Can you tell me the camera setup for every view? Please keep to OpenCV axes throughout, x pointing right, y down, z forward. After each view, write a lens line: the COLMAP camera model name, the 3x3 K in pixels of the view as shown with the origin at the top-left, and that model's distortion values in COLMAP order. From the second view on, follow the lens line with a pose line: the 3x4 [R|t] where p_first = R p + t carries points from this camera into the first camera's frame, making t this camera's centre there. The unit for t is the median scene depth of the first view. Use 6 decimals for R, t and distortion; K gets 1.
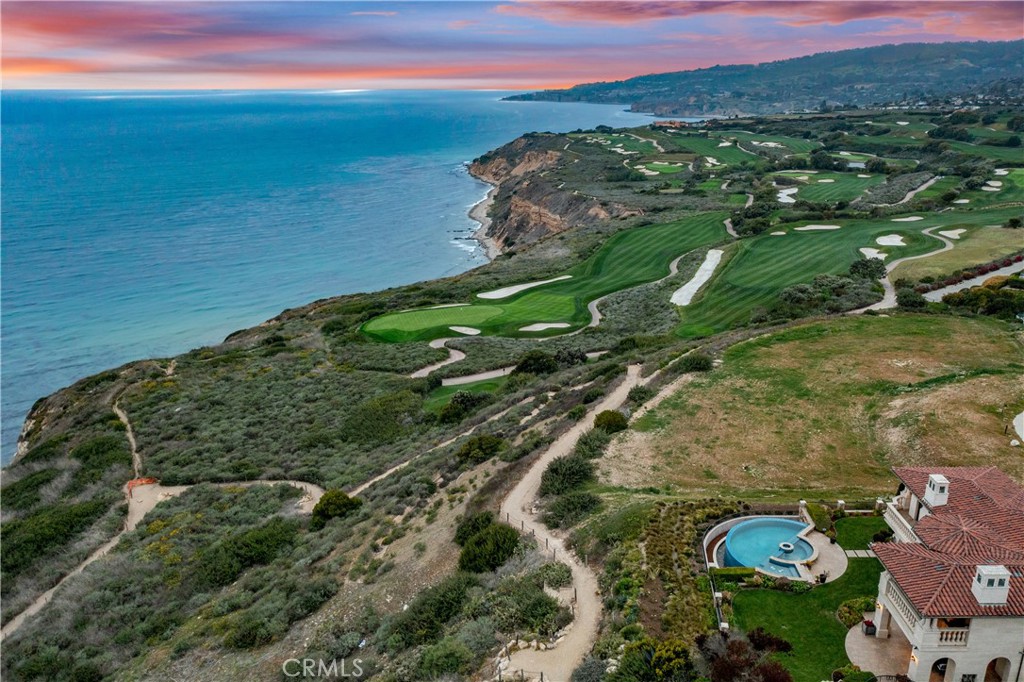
lens RADIAL K [[821.9, 0, 512.0], [0, 821.9, 341.0], [0, 0, 1]] dist [-0.008735, -0.003102]
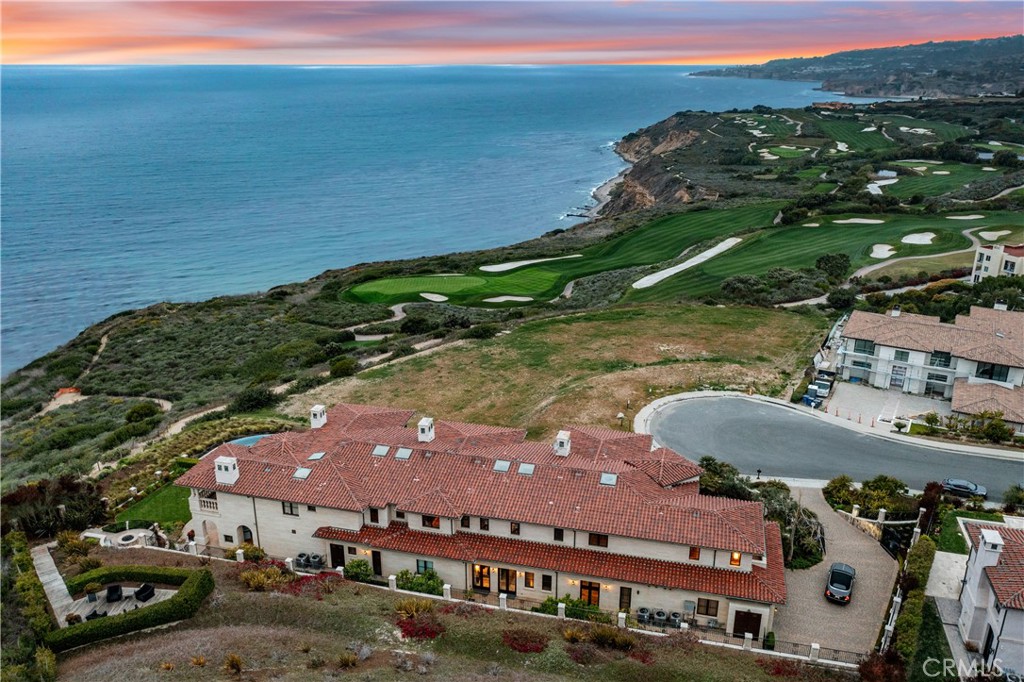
lens RADIAL K [[821.9, 0, 512.0], [0, 821.9, 341.0], [0, 0, 1]] dist [-0.008735, -0.003102]
pose [[0.973221, 0.082129, -0.214701, 0.111231], [-0.075710, 0.996407, 0.037965, -0.001529], [0.217048, -0.020693, 0.975942, -0.023143]]
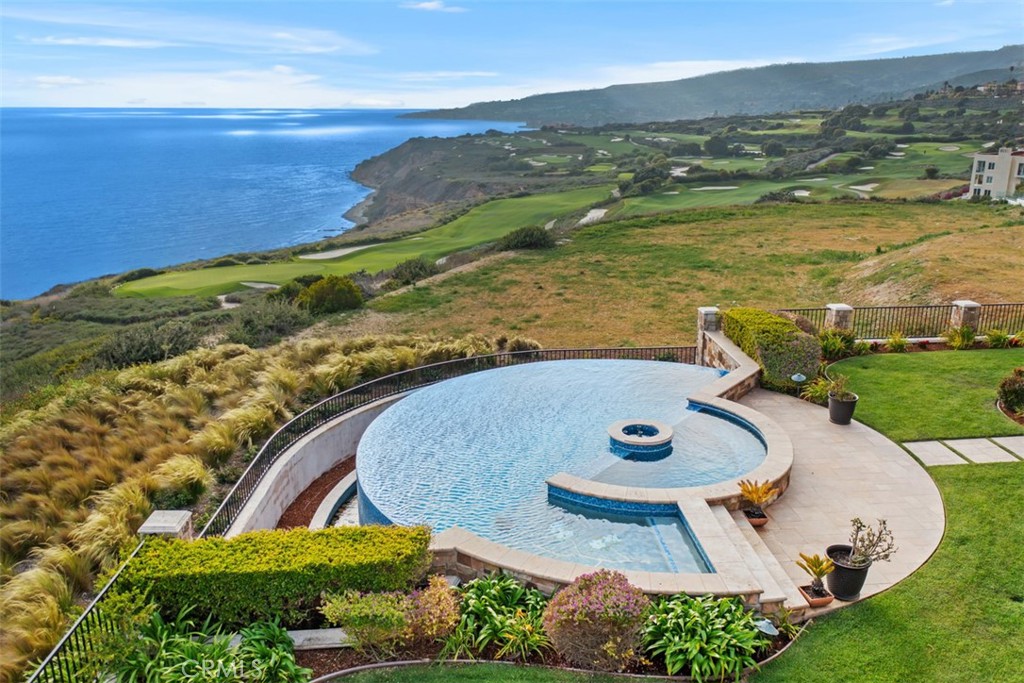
lens RADIAL K [[834.1, 0, 512.0], [0, 834.1, 341.5], [0, 0, 1]] dist [-0.001299, -0.002230]
pose [[0.993062, -0.026145, 0.114650, 0.030823], [0.029752, 0.999111, -0.029860, 0.025742], [-0.113768, 0.033064, 0.992957, 0.087757]]
